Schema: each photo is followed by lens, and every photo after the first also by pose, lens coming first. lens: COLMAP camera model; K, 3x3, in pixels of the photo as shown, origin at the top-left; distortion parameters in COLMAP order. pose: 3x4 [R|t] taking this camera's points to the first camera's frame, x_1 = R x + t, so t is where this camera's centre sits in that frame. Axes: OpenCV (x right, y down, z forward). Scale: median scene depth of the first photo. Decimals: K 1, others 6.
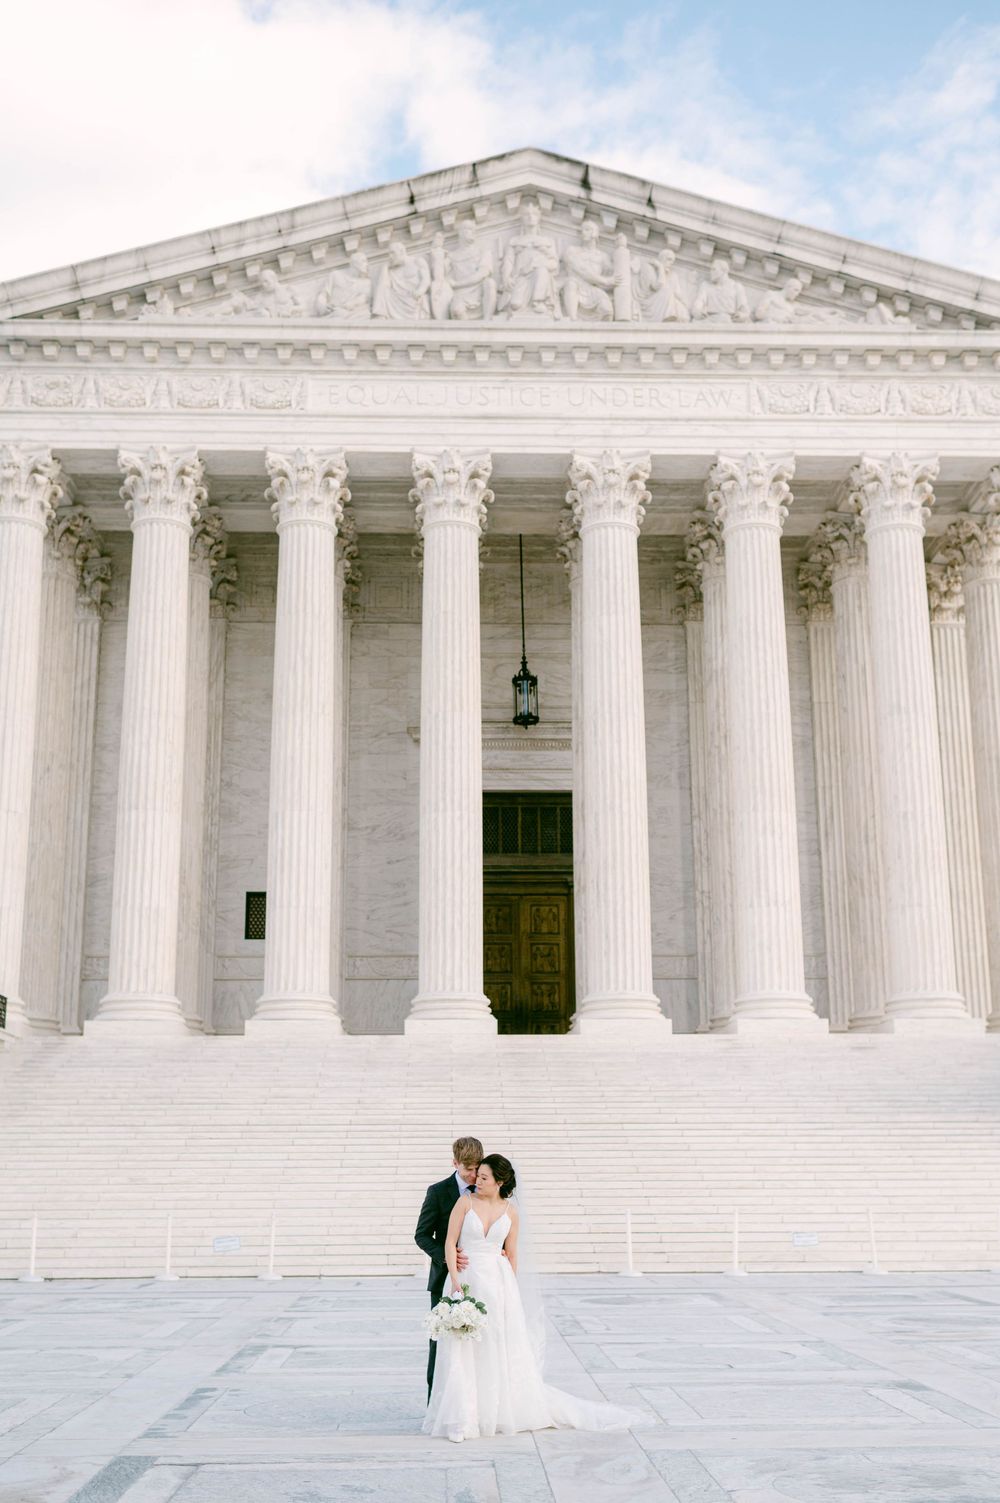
lens RADIAL K [[1747.2, 0, 505.7], [0, 1747.2, 783.5], [0, 0, 1]] dist [0.014684, -0.009084]
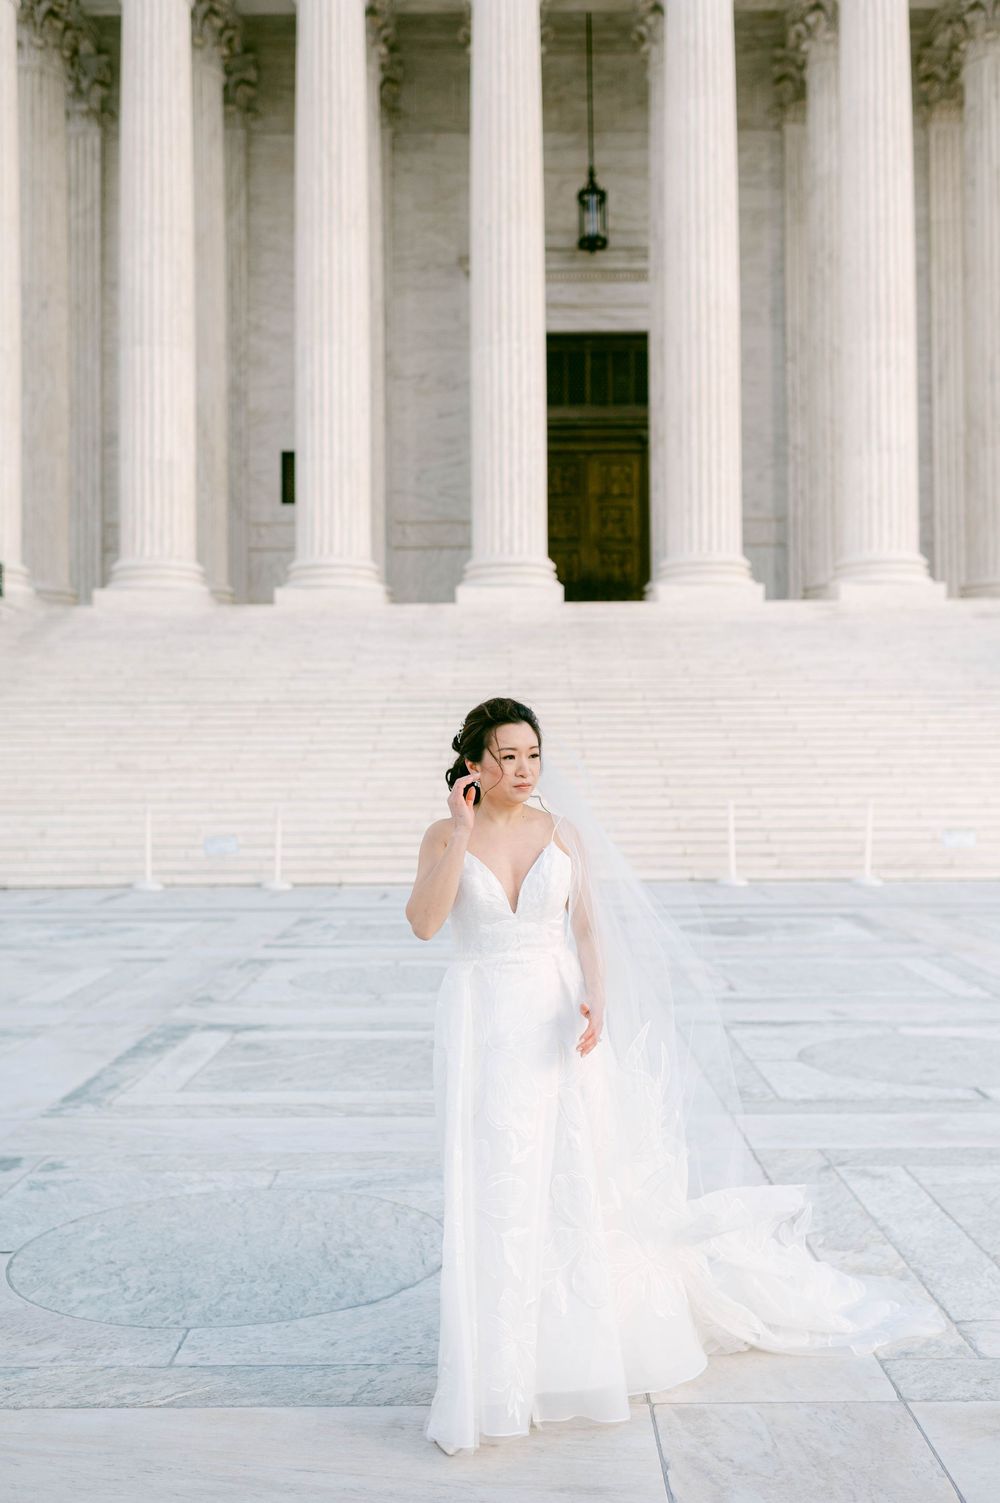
lens RADIAL K [[1747.2, 0, 505.7], [0, 1747.2, 783.5], [0, 0, 1]] dist [0.014684, -0.009084]
pose [[0.999283, -0.001280, -0.037851, -0.000320], [0.010010, 0.972814, 0.231371, 0.025429], [0.036526, -0.231584, 0.972129, 0.113466]]
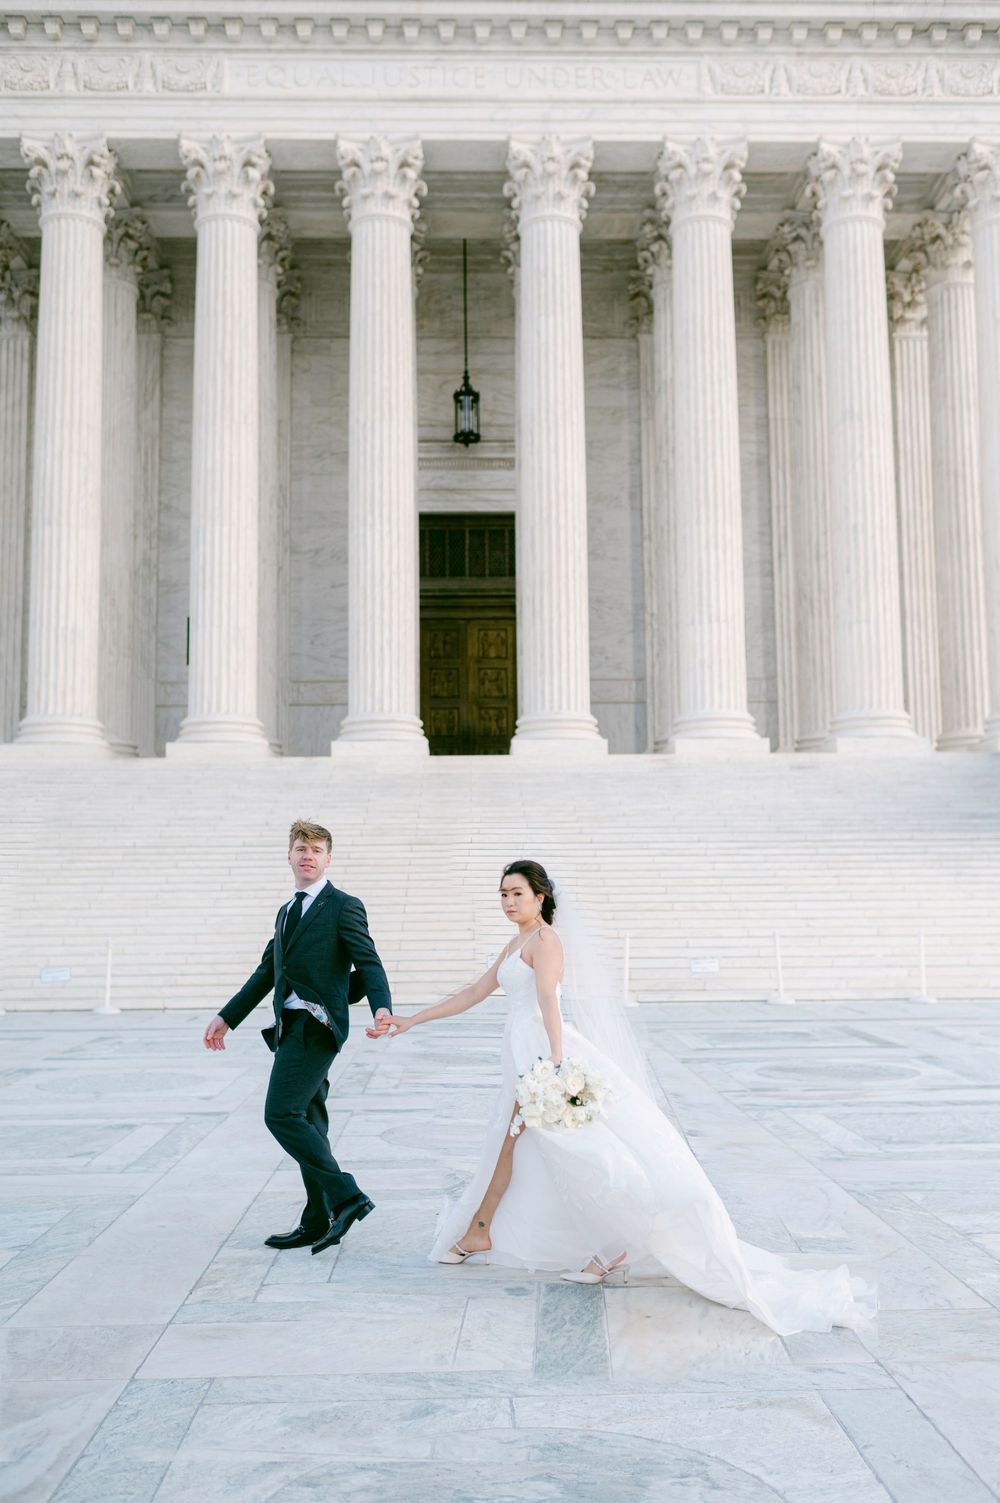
lens RADIAL K [[1649.5, 0, 500.0], [0, 1649.5, 751.5], [0, 0, 1]] dist [0.012441, -0.022633]
pose [[0.999985, -0.005402, -0.001043, 0.032195], [0.005492, 0.991324, 0.131326, 0.018714], [0.000325, -0.131330, 0.991339, 0.082836]]
